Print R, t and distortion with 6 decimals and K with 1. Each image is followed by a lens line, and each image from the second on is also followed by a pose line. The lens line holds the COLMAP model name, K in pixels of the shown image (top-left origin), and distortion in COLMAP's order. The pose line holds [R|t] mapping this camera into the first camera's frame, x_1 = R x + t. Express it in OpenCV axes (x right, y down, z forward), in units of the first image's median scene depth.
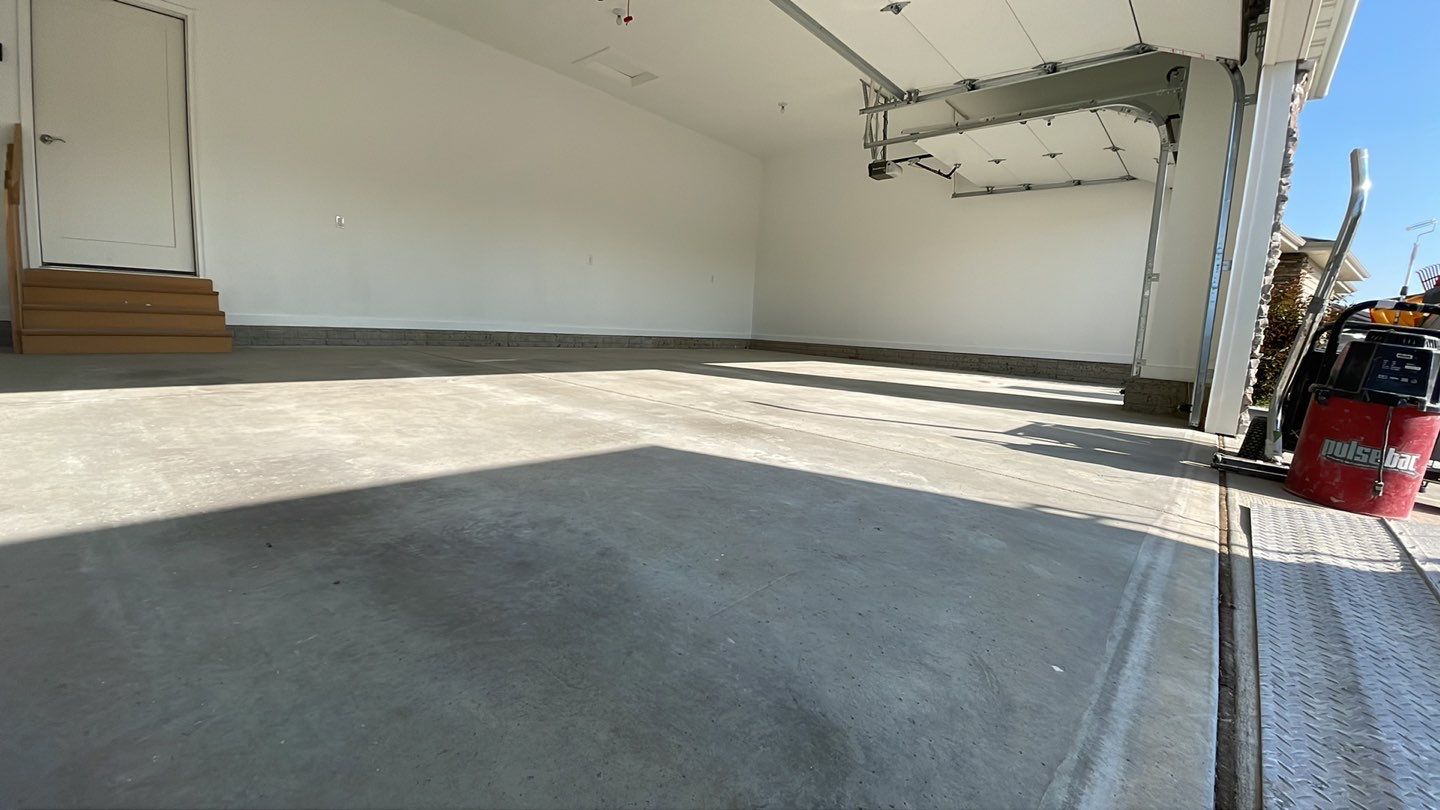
lens RADIAL K [[573.7, 0, 721.8], [0, 573.7, 401.1], [0, 0, 1]] dist [0.027764, -0.021329]
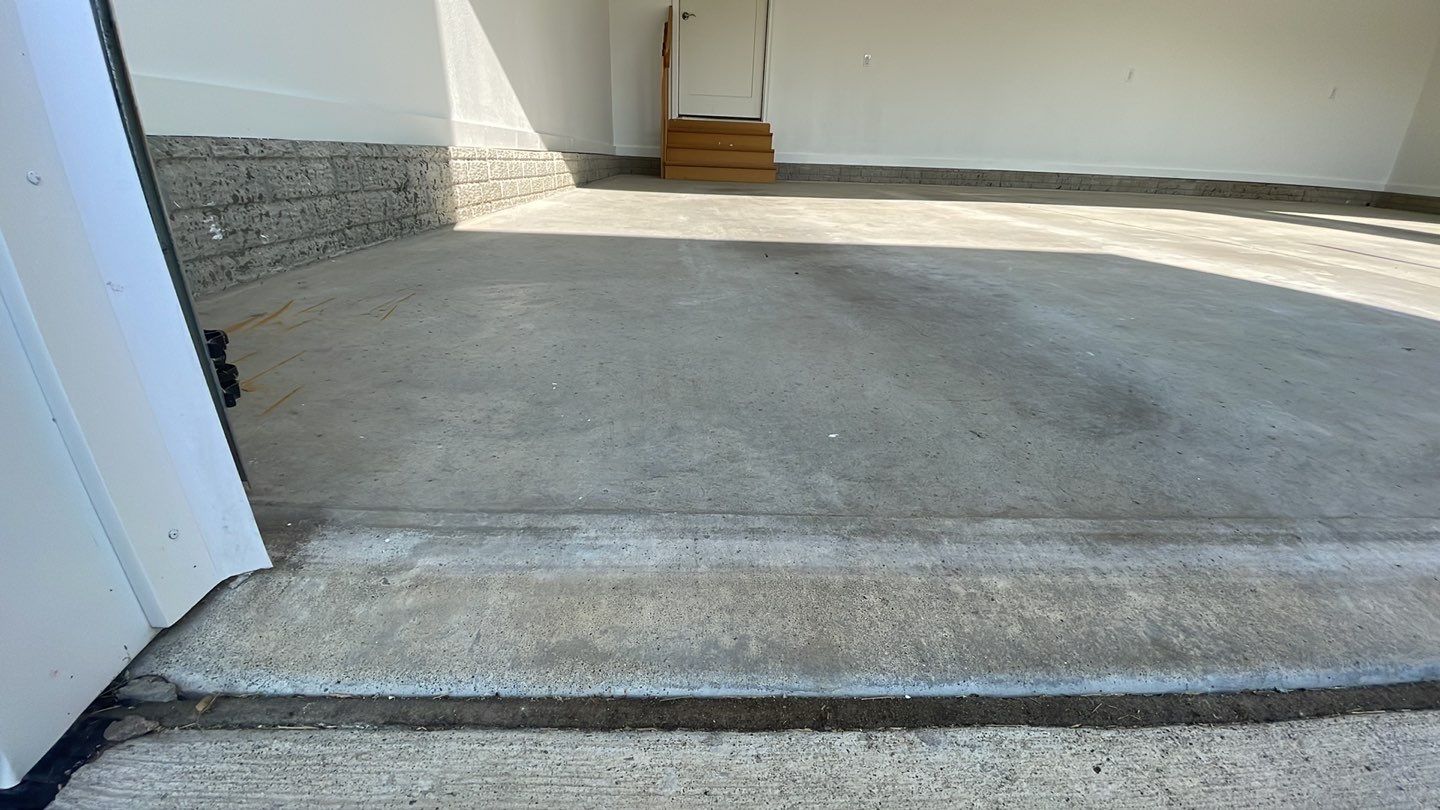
lens RADIAL K [[573.7, 0, 721.8], [0, 573.7, 401.1], [0, 0, 1]] dist [0.027764, -0.021329]
pose [[0.700530, 0.255509, -0.666313, 0.093984], [-0.095349, 0.958845, 0.267440, 0.102089], [0.707225, -0.123818, 0.696062, -0.065045]]
